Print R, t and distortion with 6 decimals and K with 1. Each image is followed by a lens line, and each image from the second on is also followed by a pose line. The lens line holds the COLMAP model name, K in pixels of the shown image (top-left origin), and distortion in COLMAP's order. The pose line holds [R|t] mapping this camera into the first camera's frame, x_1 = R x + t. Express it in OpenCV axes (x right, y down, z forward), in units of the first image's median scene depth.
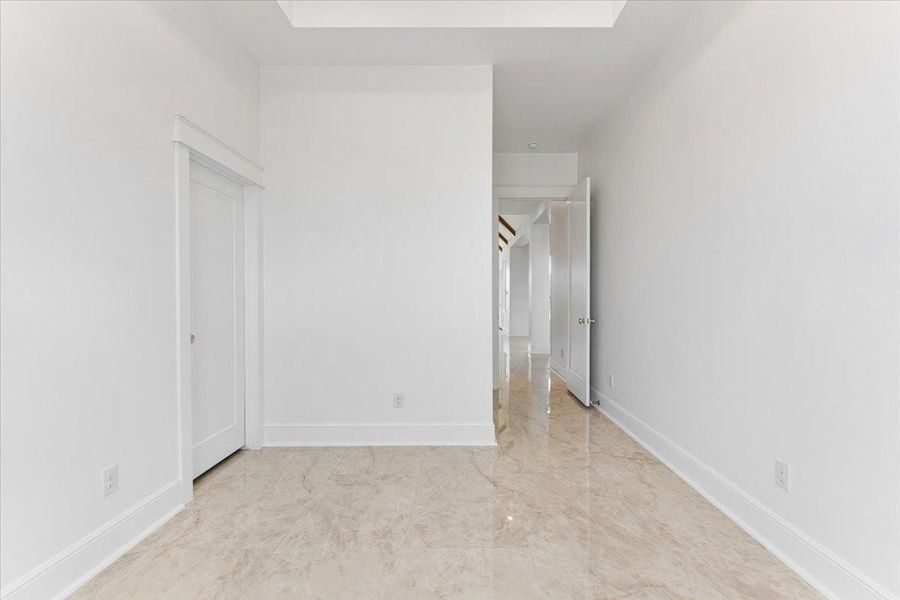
lens RADIAL K [[410.4, 0, 461.0], [0, 410.4, 301.7], [0, 0, 1]] dist [0.004229, 0.000175]
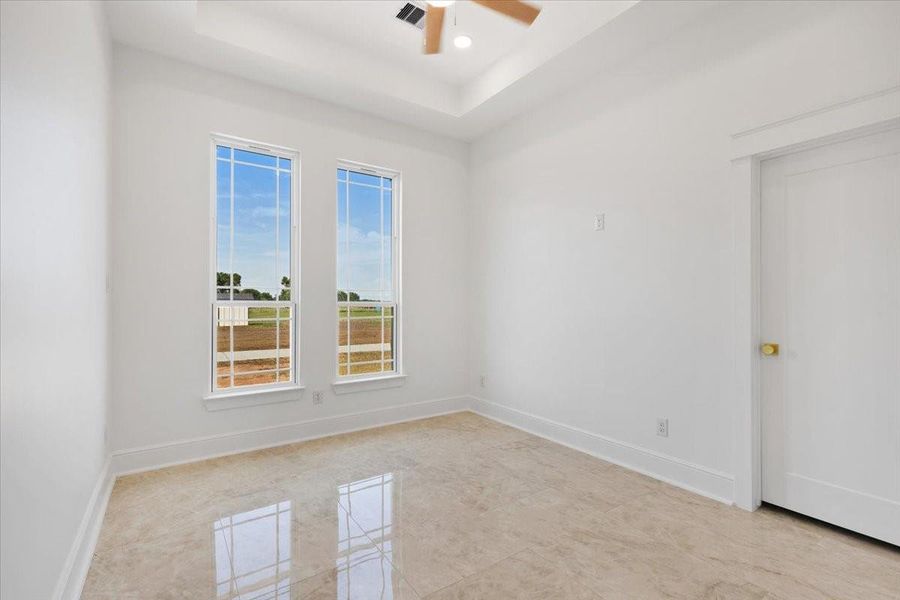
lens RADIAL K [[410.4, 0, 461.0], [0, 410.4, 301.7], [0, 0, 1]] dist [0.004229, 0.000175]
pose [[-0.816992, -0.002717, -0.576643, 0.562585], [-0.005651, 0.999979, 0.003294, -0.021981], [0.576622, 0.005950, -0.816990, 1.648764]]
